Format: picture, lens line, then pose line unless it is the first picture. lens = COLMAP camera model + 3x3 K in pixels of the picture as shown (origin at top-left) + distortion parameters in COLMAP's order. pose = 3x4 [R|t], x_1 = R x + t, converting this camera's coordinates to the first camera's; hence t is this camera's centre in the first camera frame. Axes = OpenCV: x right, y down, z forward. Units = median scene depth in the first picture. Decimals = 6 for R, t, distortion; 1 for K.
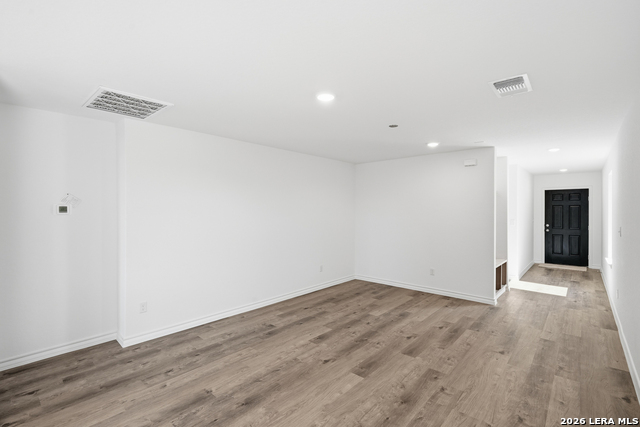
lens RADIAL K [[299.1, 0, 316.7], [0, 299.1, 212.2], [0, 0, 1]] dist [0.000473, 0.000579]
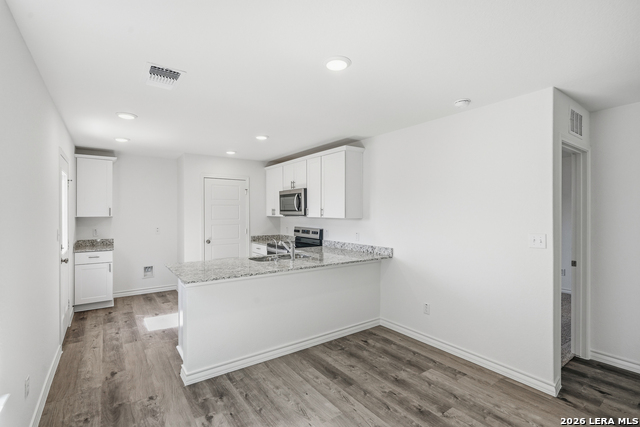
lens RADIAL K [[296.5, 0, 320.0], [0, 296.5, 213.5], [0, 0, 1]] dist [-0.005118, -0.000281]
pose [[-0.219047, 0.001424, -0.975713, 0.168014], [-0.007616, 0.999966, 0.003169, 0.004946], [0.975685, 0.008125, -0.219028, 0.218201]]
